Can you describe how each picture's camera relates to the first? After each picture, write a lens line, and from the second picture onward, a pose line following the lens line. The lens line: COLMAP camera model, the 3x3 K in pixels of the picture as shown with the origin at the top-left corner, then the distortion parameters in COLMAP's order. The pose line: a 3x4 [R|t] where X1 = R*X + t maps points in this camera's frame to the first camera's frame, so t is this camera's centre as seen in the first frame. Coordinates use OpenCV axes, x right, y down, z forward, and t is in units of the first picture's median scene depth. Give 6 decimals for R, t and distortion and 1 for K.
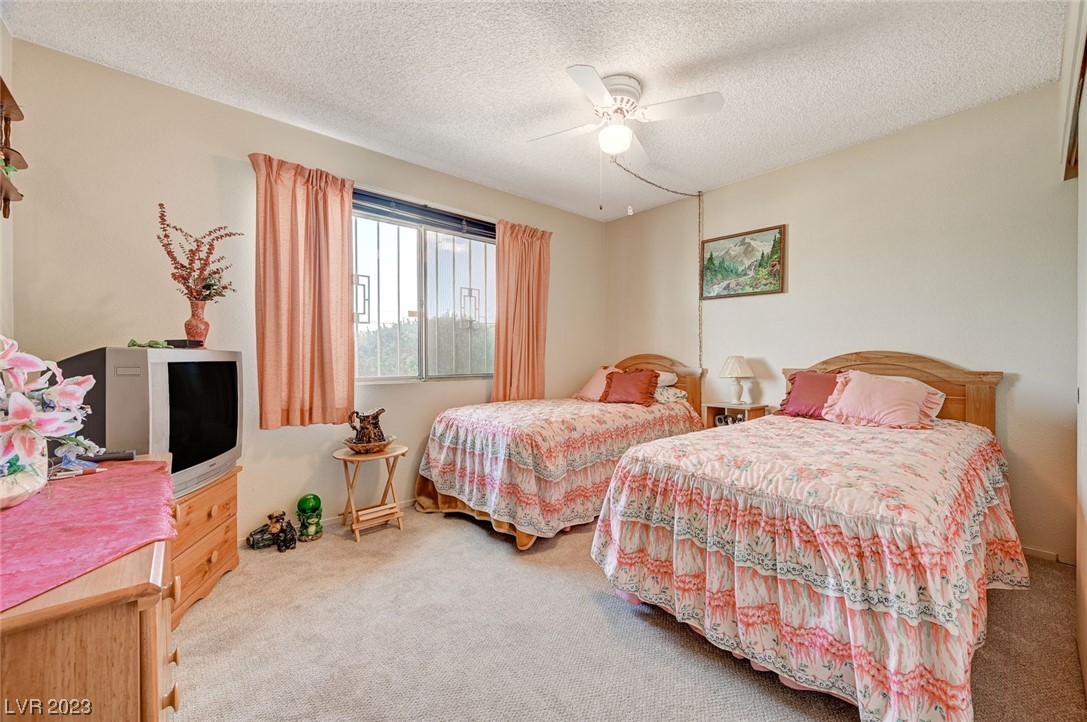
lens RADIAL K [[432.4, 0, 545.5], [0, 432.4, 361.1], [0, 0, 1]] dist [-0.000087, -0.000133]
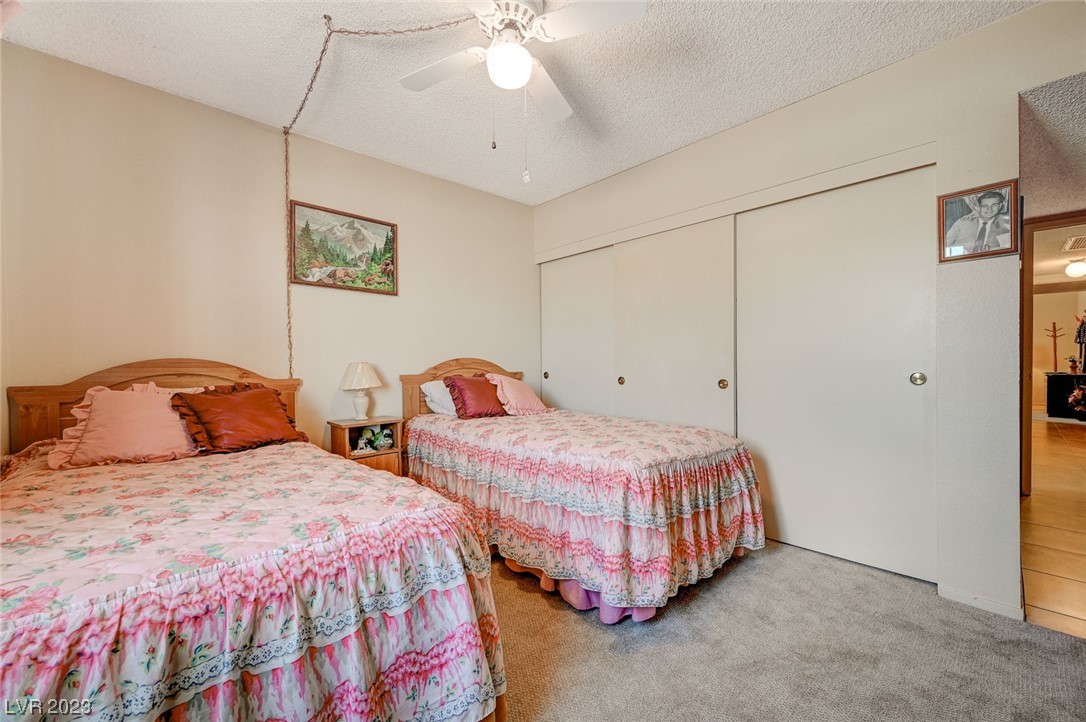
lens RADIAL K [[432.6, 0, 549.8], [0, 432.6, 361.0], [0, 0, 1]] dist [-0.000237, 0.000033]
pose [[-0.037013, -0.000794, 0.999314, -0.400311], [0.016377, 0.999865, 0.001401, -0.009949], [-0.999181, 0.016418, -0.036995, 0.674253]]
